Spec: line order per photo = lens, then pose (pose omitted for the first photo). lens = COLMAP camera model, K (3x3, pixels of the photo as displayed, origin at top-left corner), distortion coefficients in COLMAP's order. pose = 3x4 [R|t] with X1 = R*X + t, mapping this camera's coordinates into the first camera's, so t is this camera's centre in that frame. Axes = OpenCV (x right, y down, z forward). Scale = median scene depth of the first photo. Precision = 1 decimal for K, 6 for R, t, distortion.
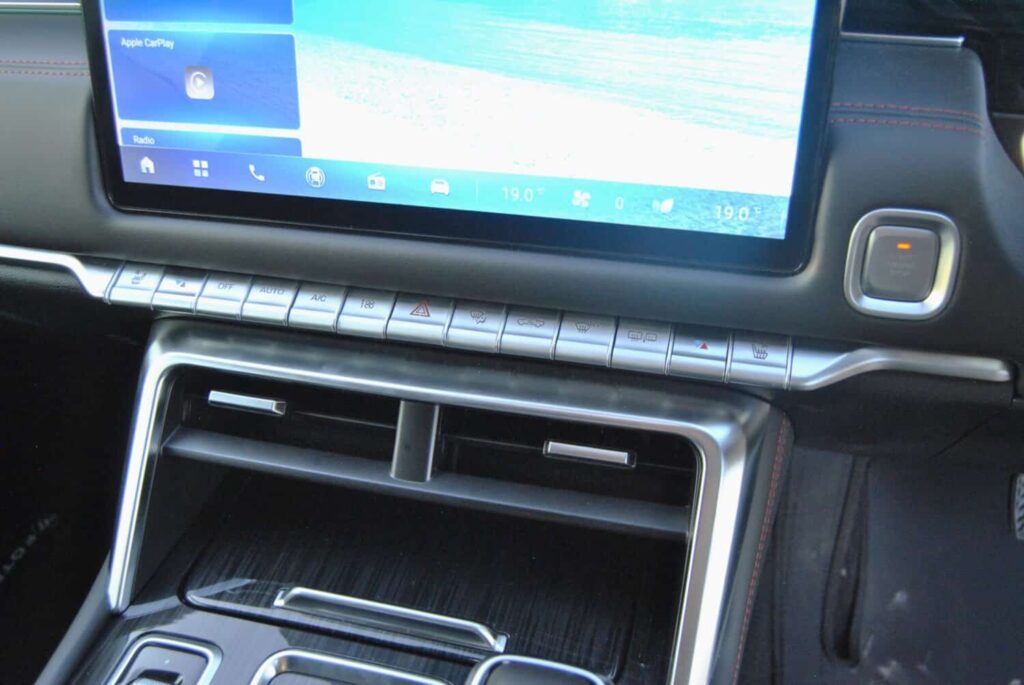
lens RADIAL K [[932.3, 0, 512.0], [0, 932.3, 342.5], [0, 0, 1]] dist [-0.075675, 0.011554]
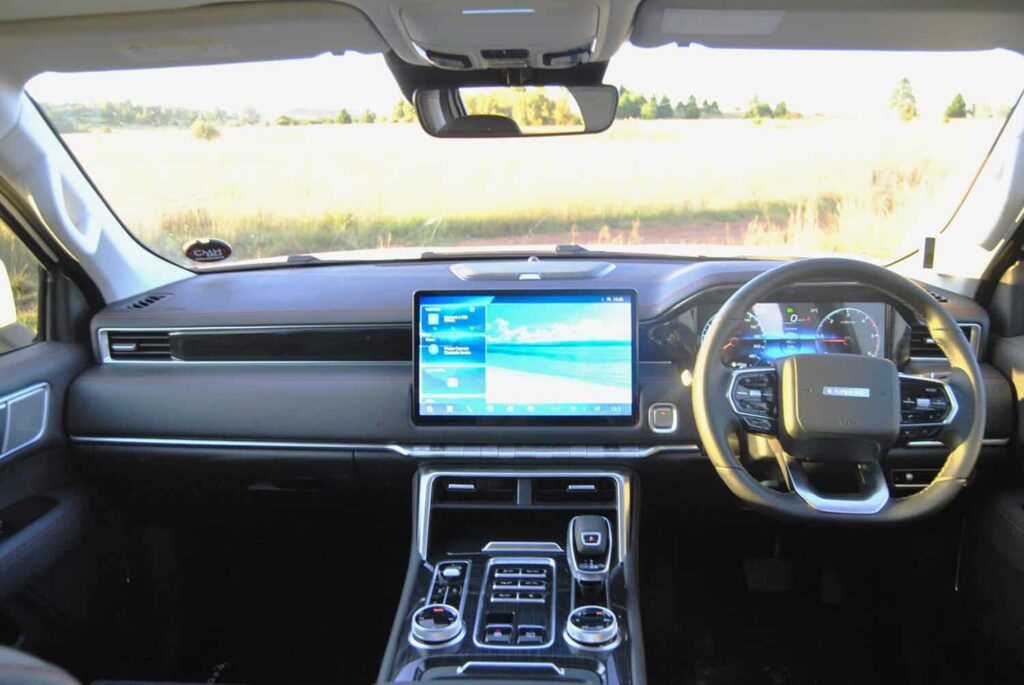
lens RADIAL K [[810.9, 0, 512.0], [0, 810.9, 342.5], [0, 0, 1]] dist [-0.072968, 0.005769]
pose [[0.982709, -0.020828, 0.183981, -0.625987], [0.092740, 0.915395, -0.391728, 0.697357], [-0.160256, 0.402017, 0.901499, -1.594288]]
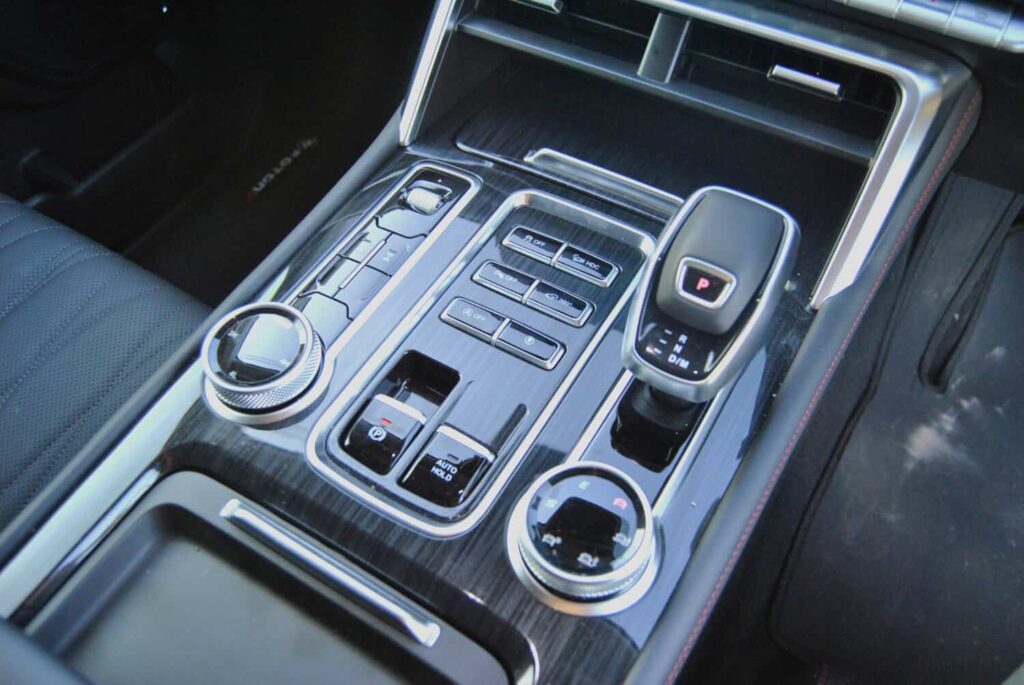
lens RADIAL K [[810.9, 0, 512.0], [0, 810.9, 342.5], [0, 0, 1]] dist [-0.072968, 0.005769]
pose [[0.960015, 0.240498, -0.143287, -0.051959], [-0.191090, 0.937006, 0.292411, 0.199087], [0.204585, -0.253338, 0.945497, -0.133183]]
